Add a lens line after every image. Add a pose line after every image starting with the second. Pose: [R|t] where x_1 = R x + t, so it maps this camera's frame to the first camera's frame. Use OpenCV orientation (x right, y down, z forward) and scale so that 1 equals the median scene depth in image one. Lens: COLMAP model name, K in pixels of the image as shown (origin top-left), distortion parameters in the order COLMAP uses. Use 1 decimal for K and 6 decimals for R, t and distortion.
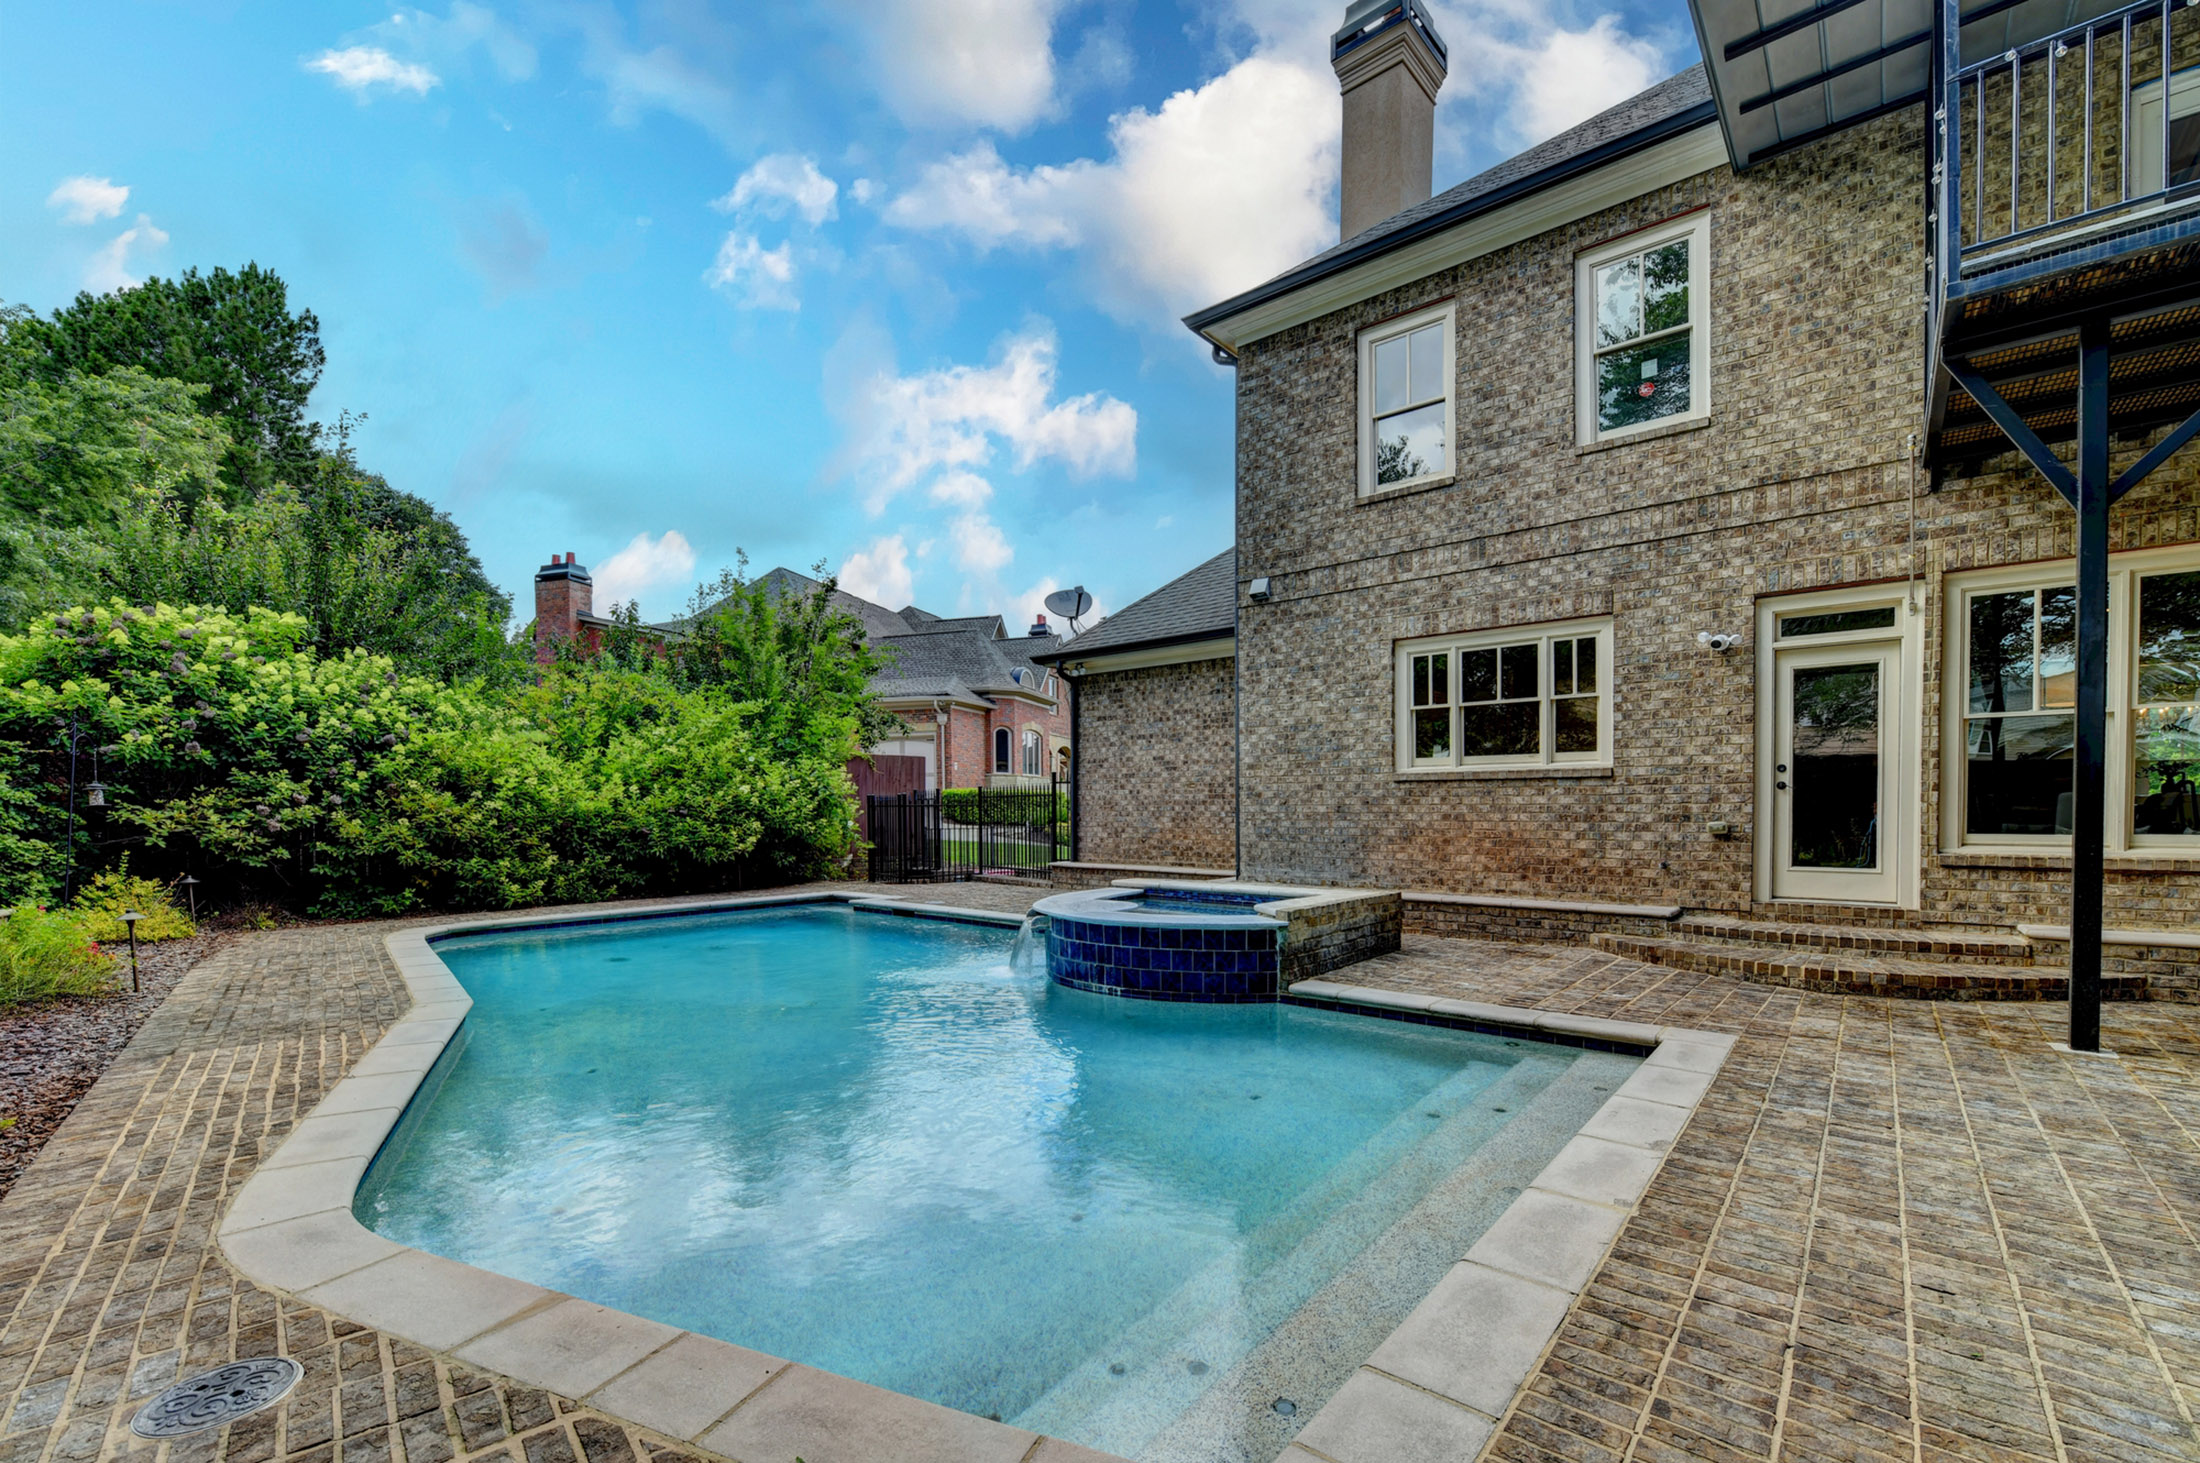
lens RADIAL K [[921.5, 0, 1123.8], [0, 921.5, 827.5], [0, 0, 1]] dist [-0.002365, -0.000878]
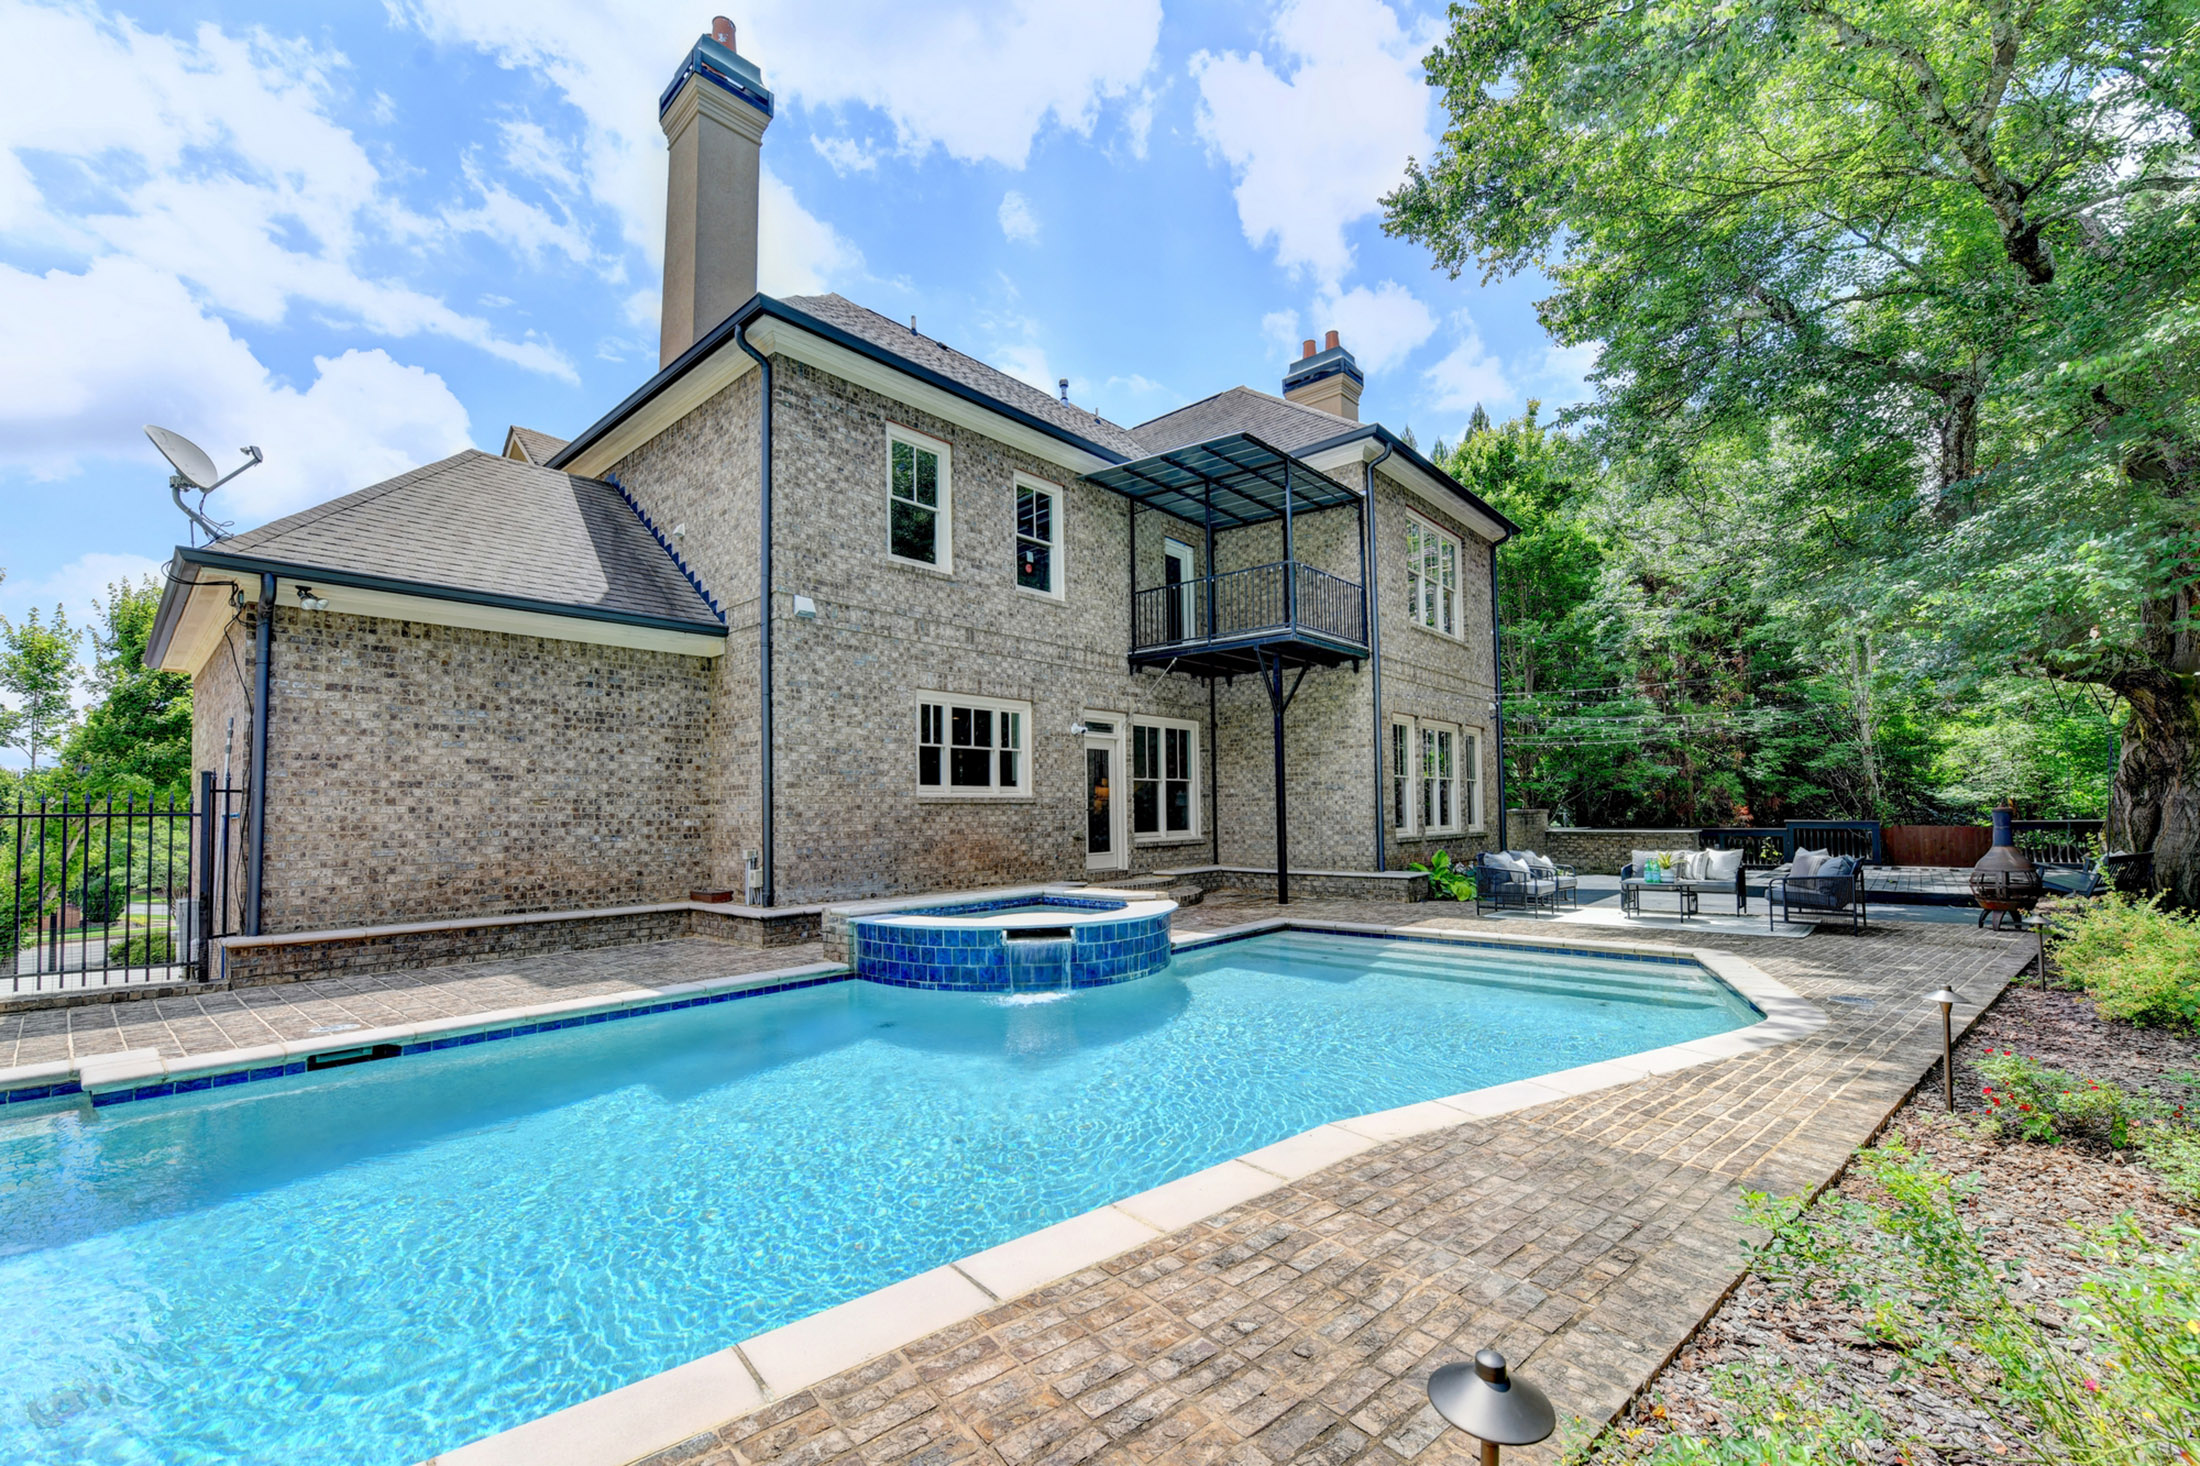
lens RADIAL K [[920.6, 0, 1073.3], [0, 920.6, 774.7], [0, 0, 1]] dist [-0.005622, -0.001187]
pose [[0.034448, 0.044021, 0.998436, -0.885251], [0.034987, 0.998364, -0.045225, -0.025457], [-0.998794, 0.036490, 0.032852, 0.736256]]
